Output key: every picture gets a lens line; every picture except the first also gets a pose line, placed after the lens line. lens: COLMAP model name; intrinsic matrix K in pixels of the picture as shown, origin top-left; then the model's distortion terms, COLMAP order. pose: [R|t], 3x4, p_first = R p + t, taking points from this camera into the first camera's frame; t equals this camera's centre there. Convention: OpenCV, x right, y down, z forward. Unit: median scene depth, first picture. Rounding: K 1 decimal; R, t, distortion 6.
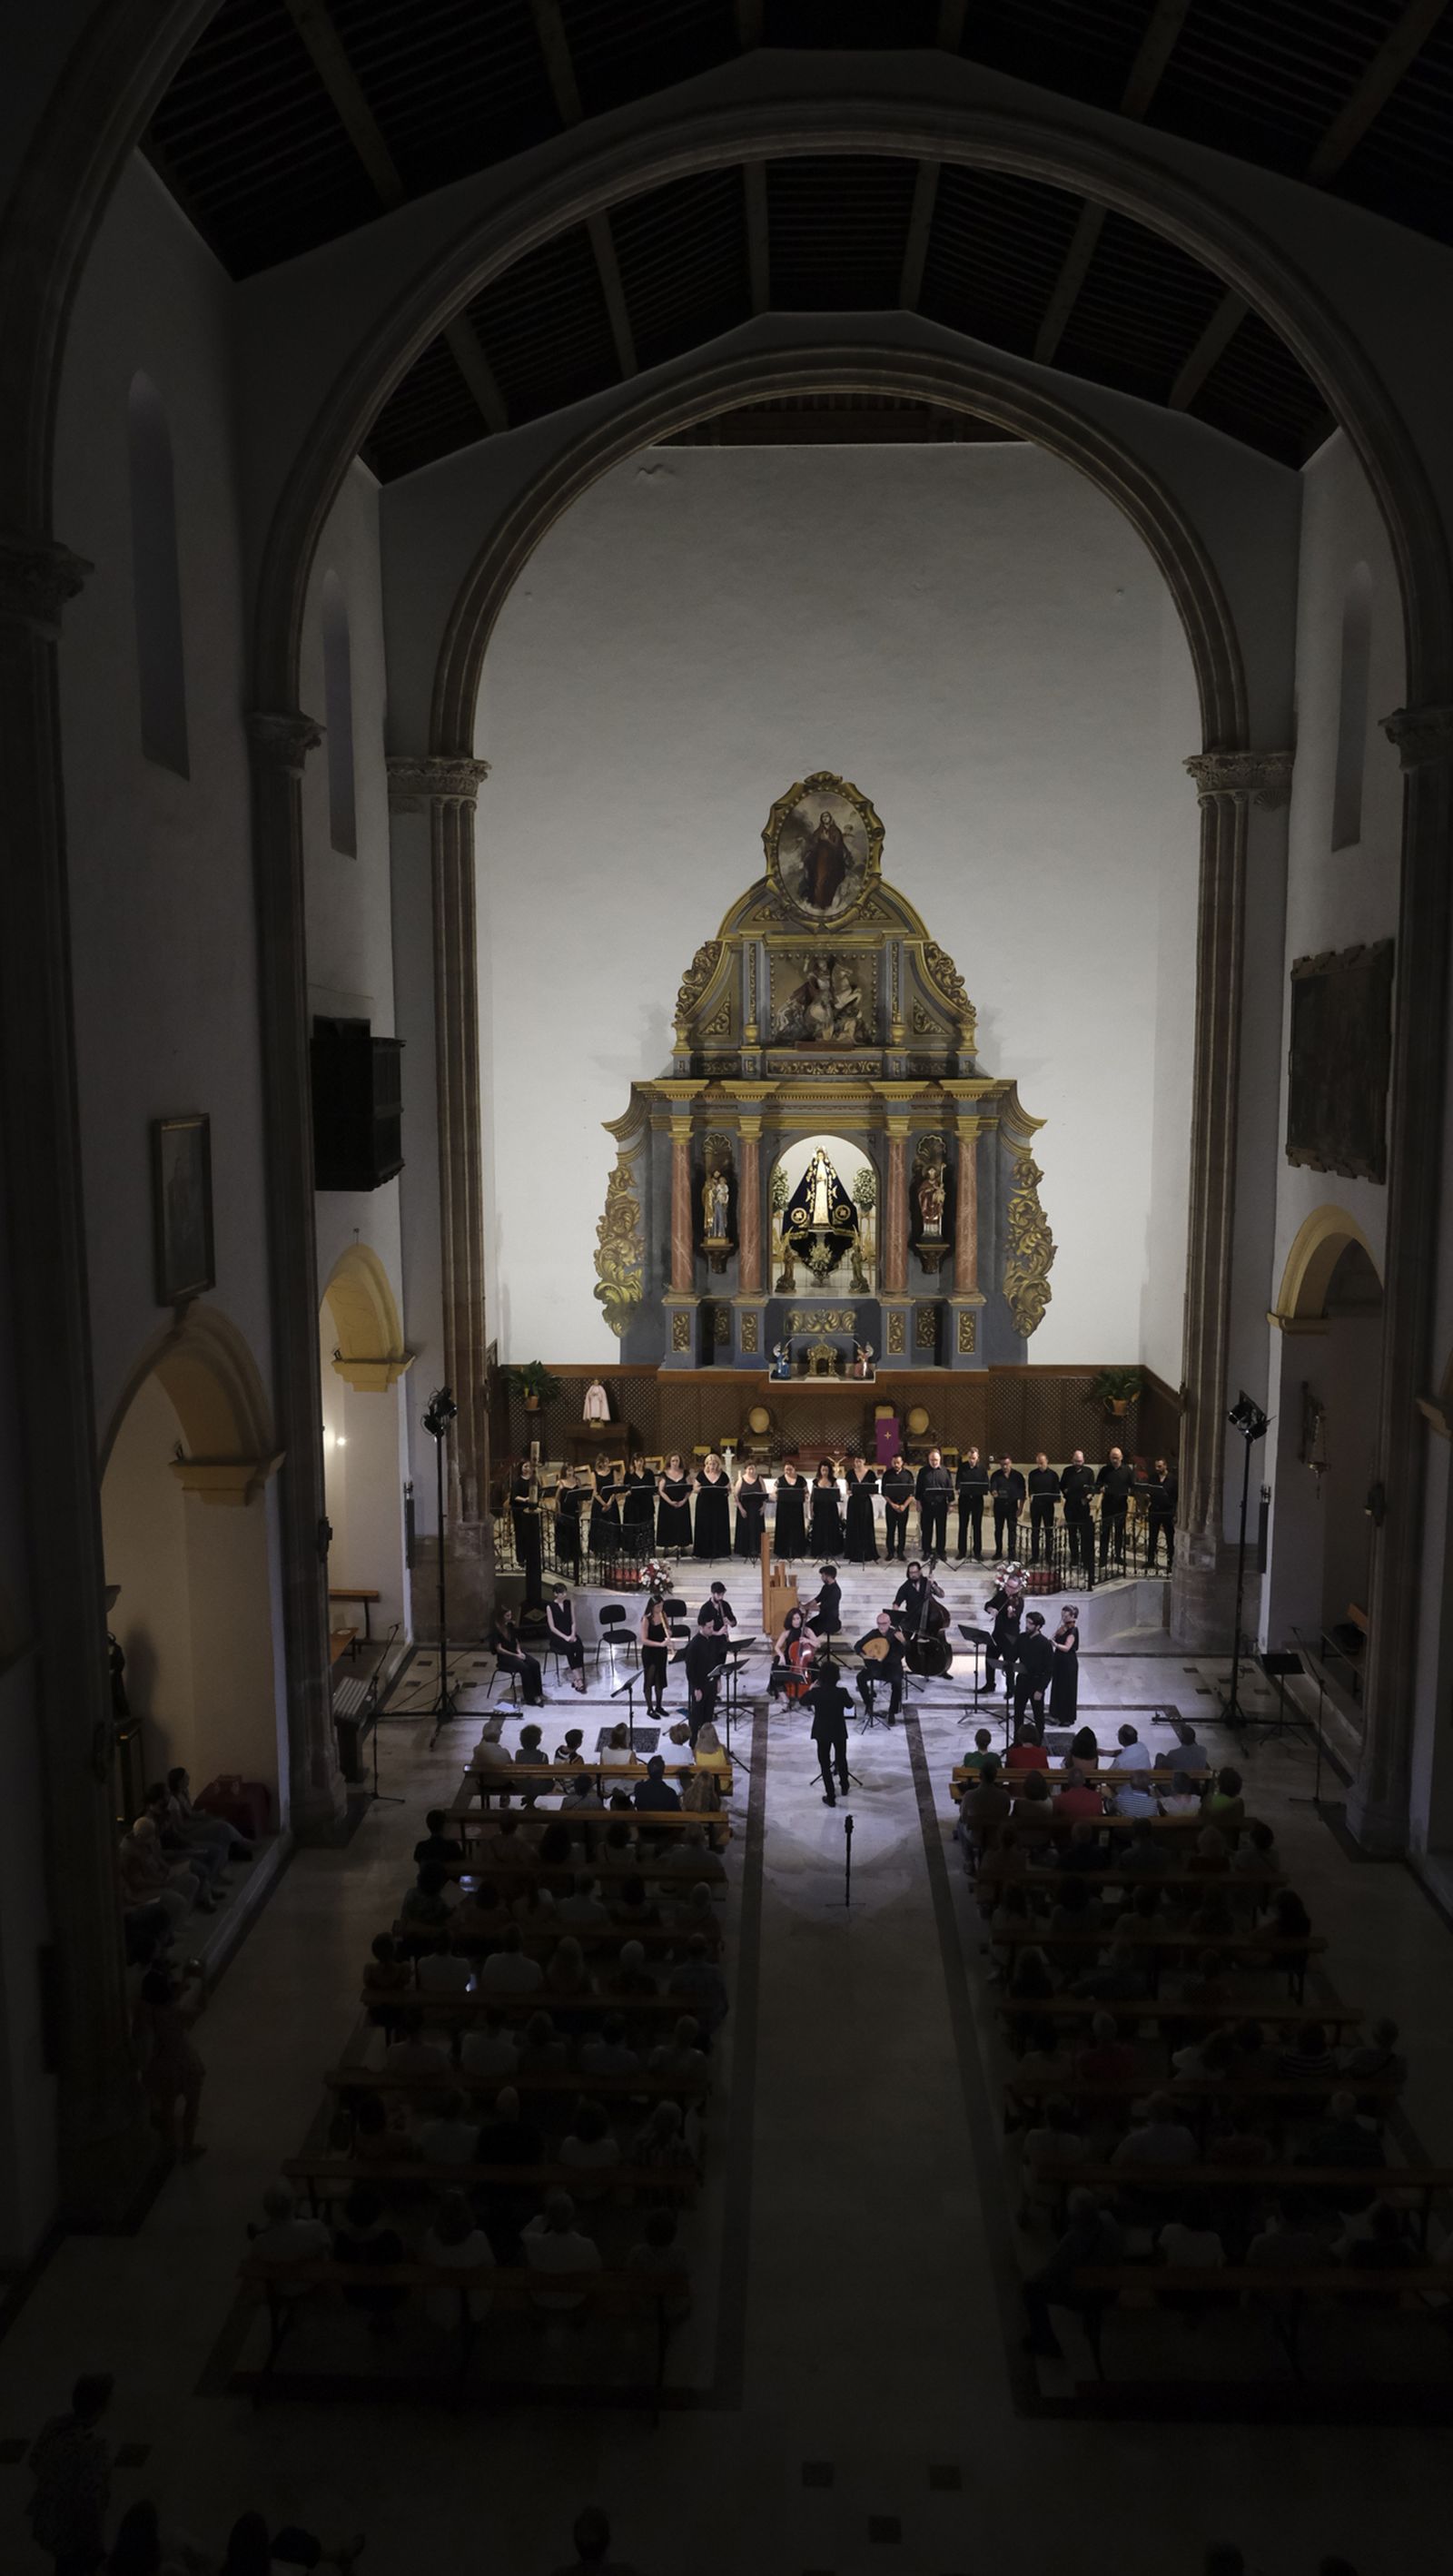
lens RADIAL K [[1757.9, 0, 726.7], [0, 1757.9, 1278.0], [0, 0, 1]] dist [0.003647, 0.000831]
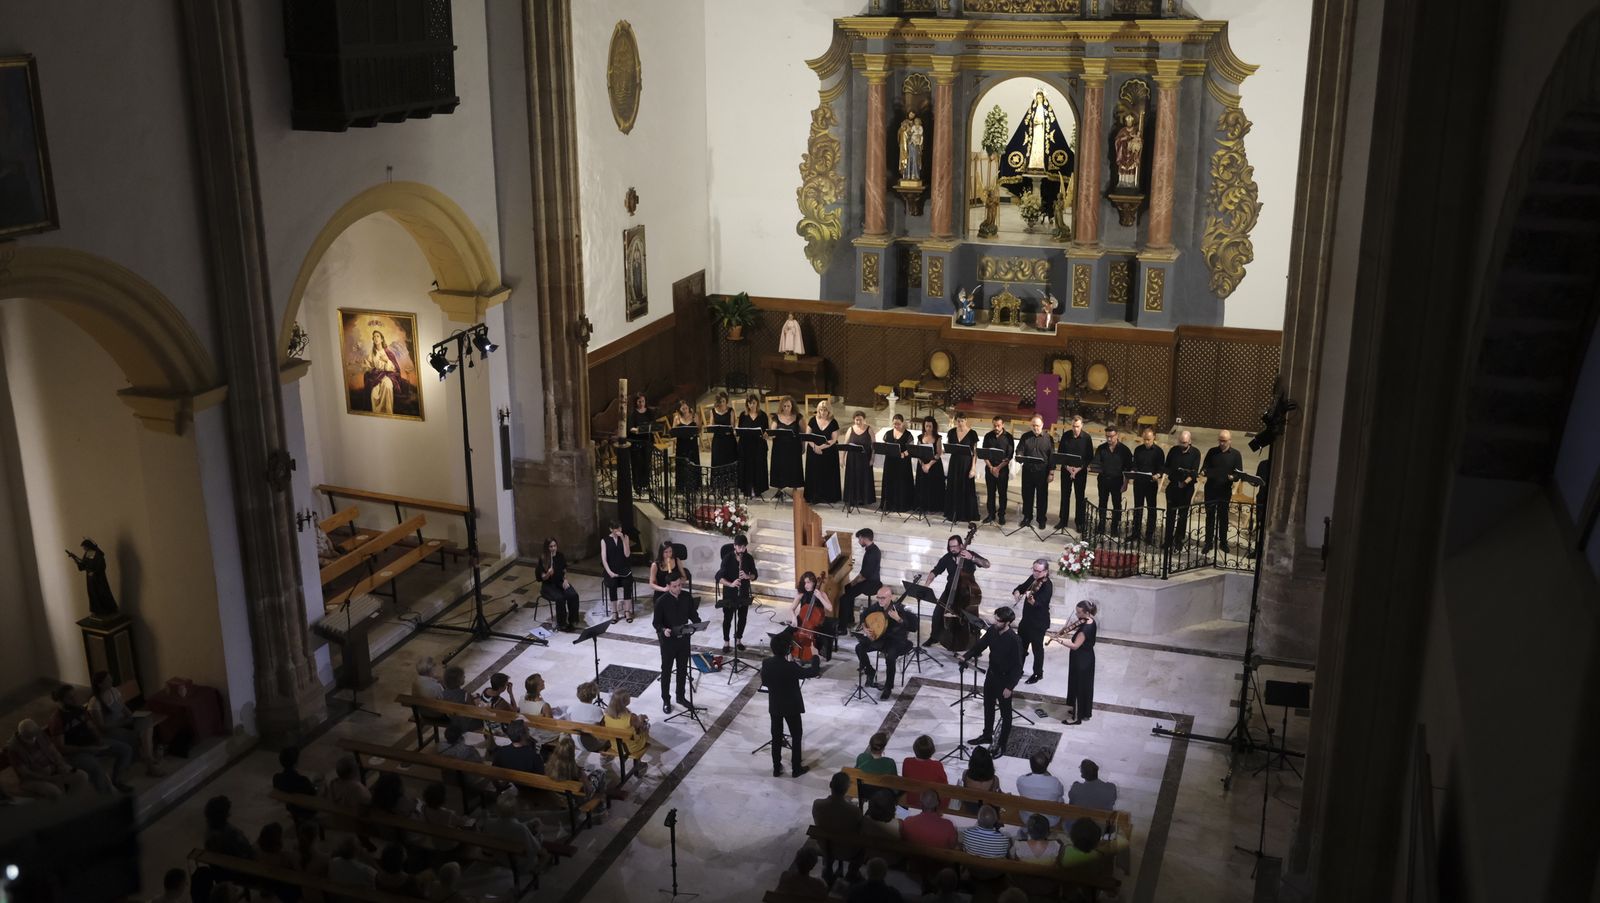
lens RADIAL K [[1516.5, 0, 809.4], [0, 1516.5, 449.4], [0, 0, 1]] dist [-0.052928, 0.021944]
pose [[0.955942, 0.086744, -0.280448, 0.198234], [-0.038492, 0.984136, 0.173192, -0.019308], [0.291022, -0.154767, 0.944115, 0.151619]]
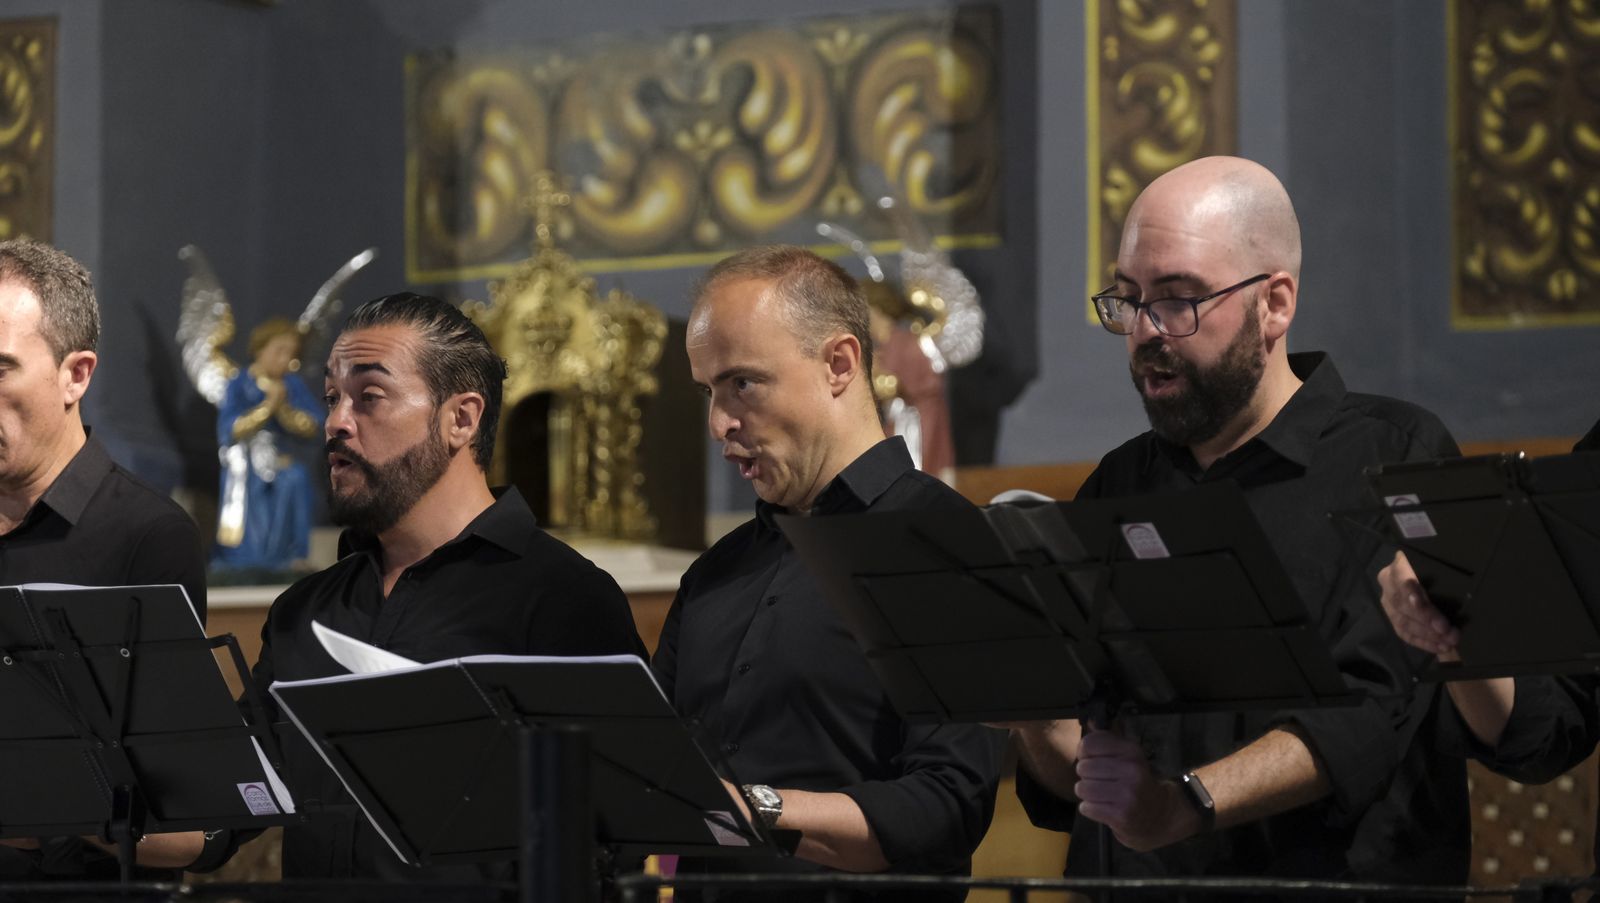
lens RADIAL K [[6410.5, 0, 800.0], [0, 6410.5, 451.5], [0, 0, 1]] dist [0.055248, 2.216762]
pose [[0.913374, -0.035918, -0.405535, 0.236627], [-0.054172, 0.976521, -0.208500, 0.135285], [0.403502, 0.212407, 0.889983, 0.658882]]
